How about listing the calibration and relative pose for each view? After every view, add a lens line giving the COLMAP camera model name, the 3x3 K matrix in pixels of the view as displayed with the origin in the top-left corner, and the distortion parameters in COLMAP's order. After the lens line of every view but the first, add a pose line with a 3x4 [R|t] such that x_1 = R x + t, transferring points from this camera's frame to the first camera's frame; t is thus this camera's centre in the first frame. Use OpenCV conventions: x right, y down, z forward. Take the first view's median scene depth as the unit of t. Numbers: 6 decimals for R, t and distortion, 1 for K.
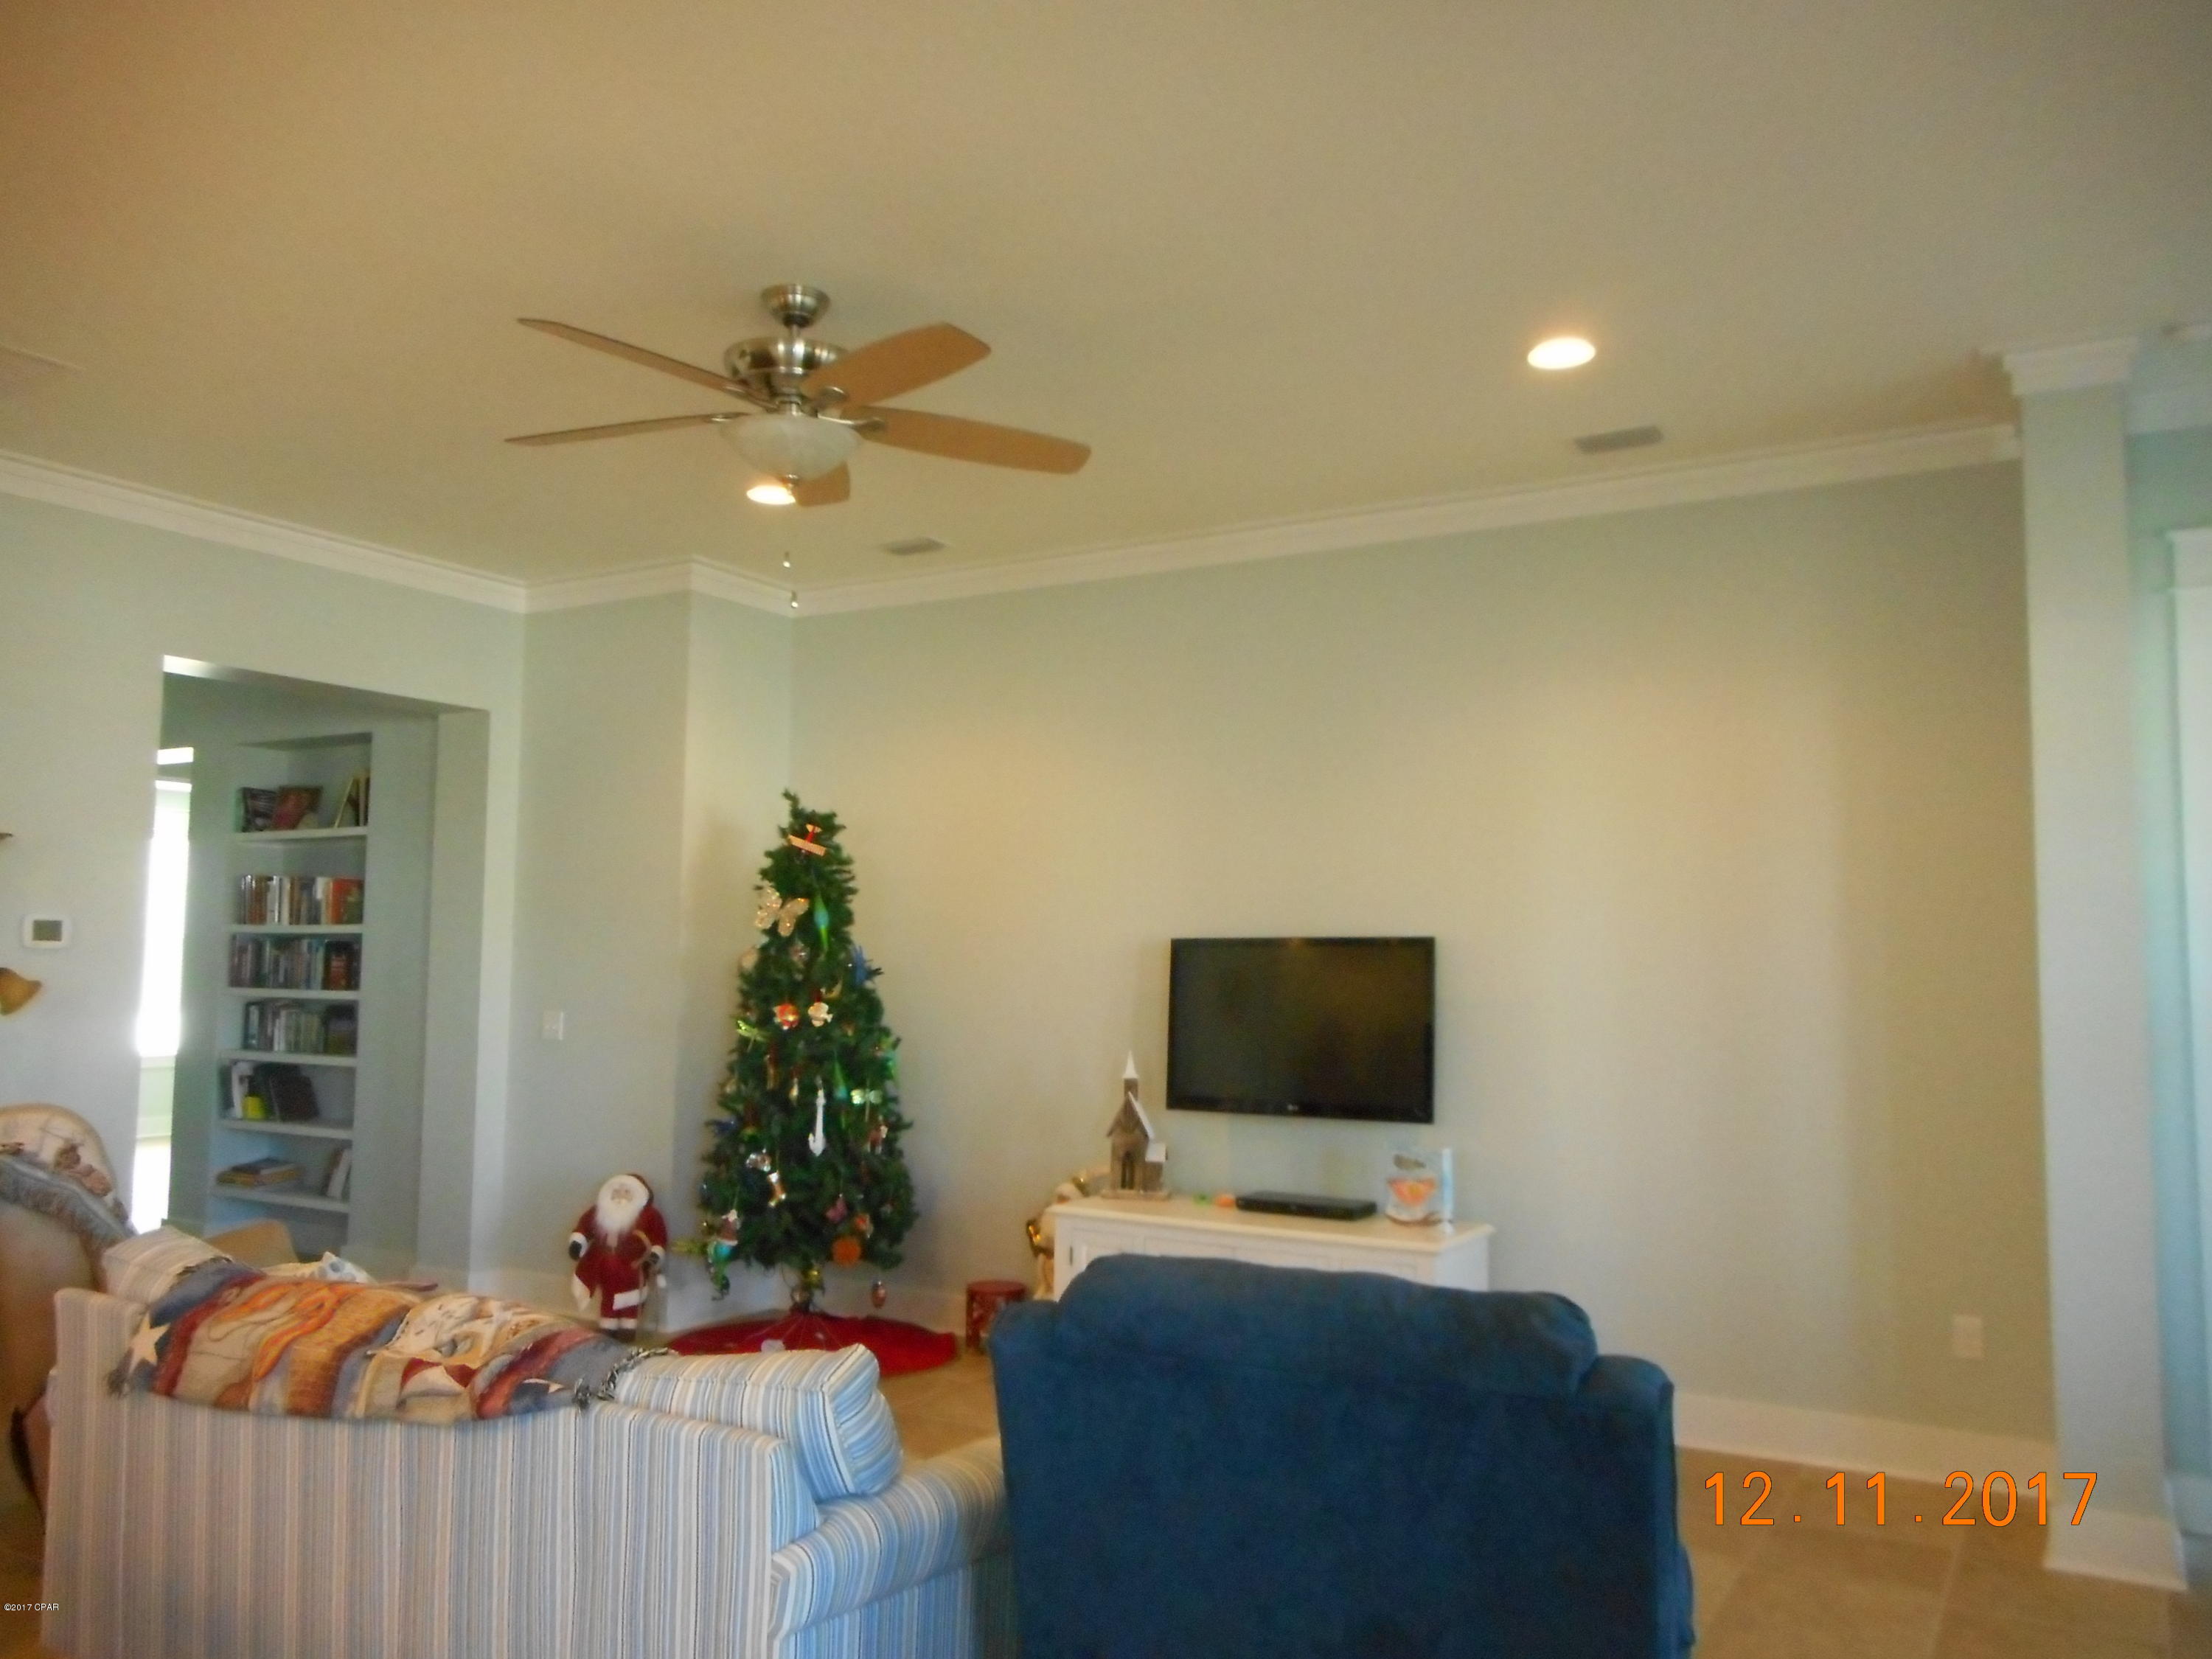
lens RADIAL K [[1657.5, 0, 1111.7], [0, 1657.5, 838.9], [0, 0, 1]] dist [0.012876, -0.029770]
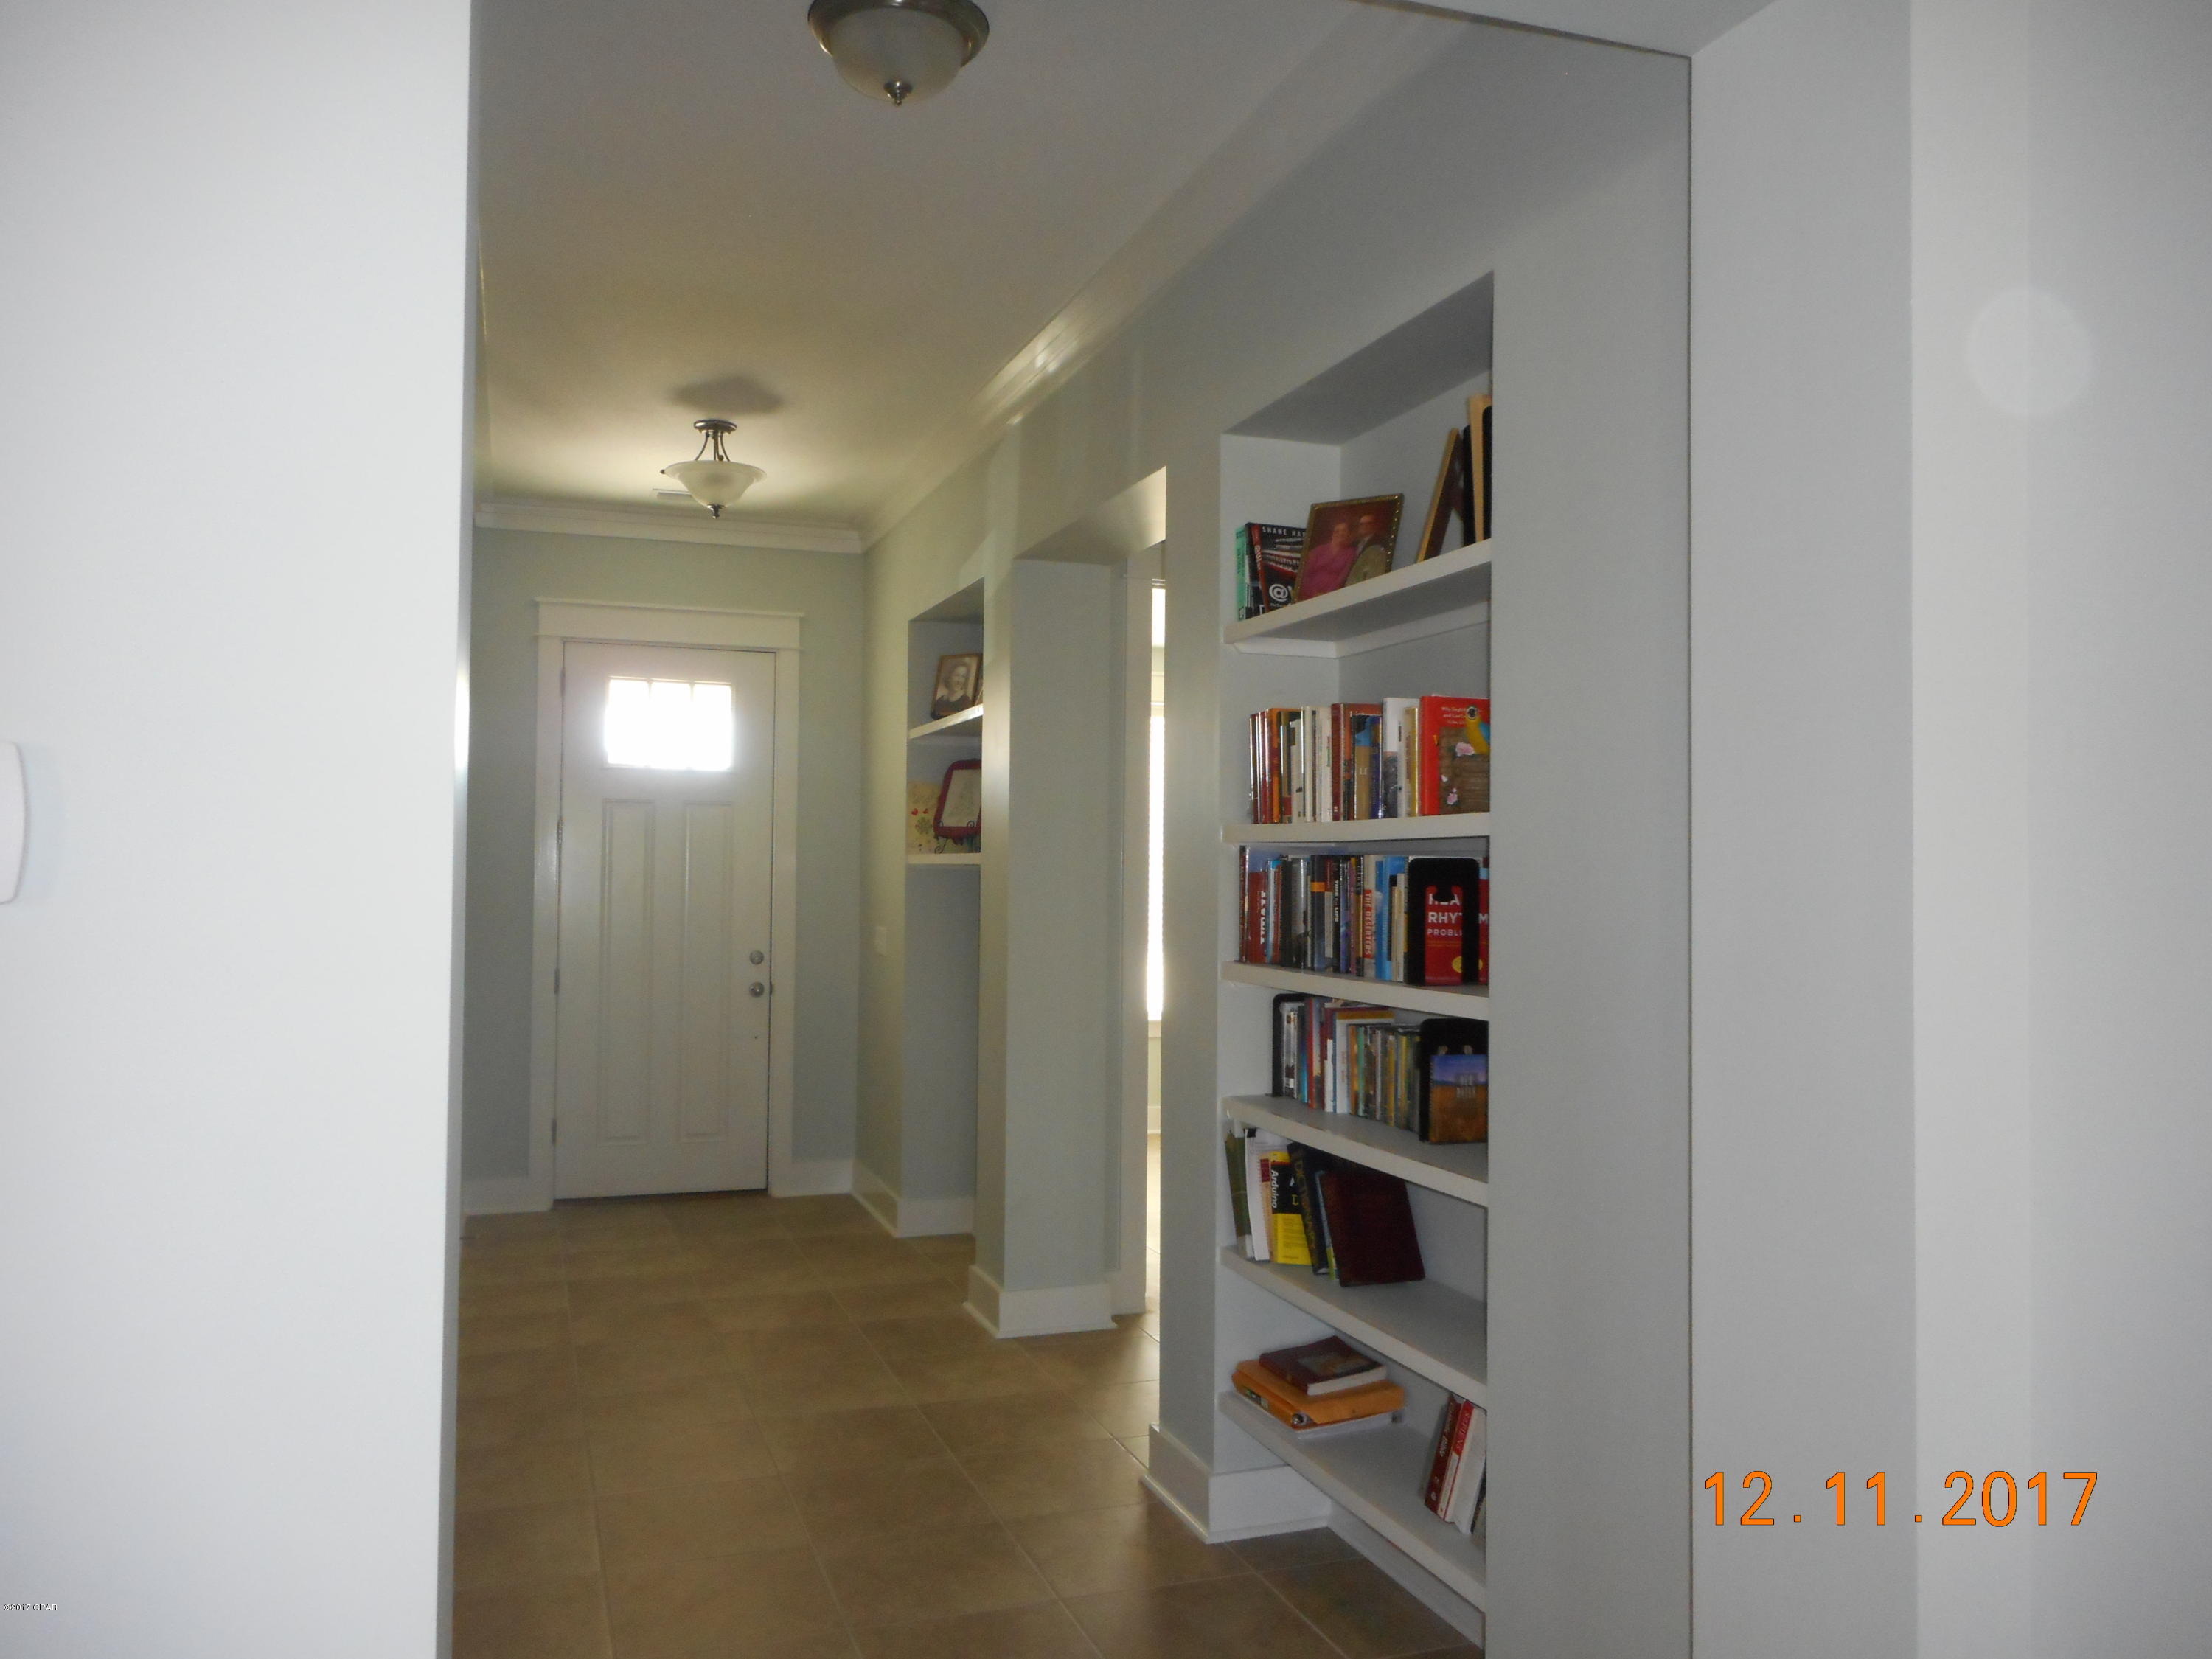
lens RADIAL K [[1657.5, 0, 1111.6], [0, 1657.5, 835.1], [0, 0, 1]] dist [0.012876, -0.029770]
pose [[0.772651, -0.018775, -0.634553, -0.274687], [0.049455, 0.998305, 0.030680, 0.039418], [0.632902, -0.055087, 0.772270, 0.641554]]
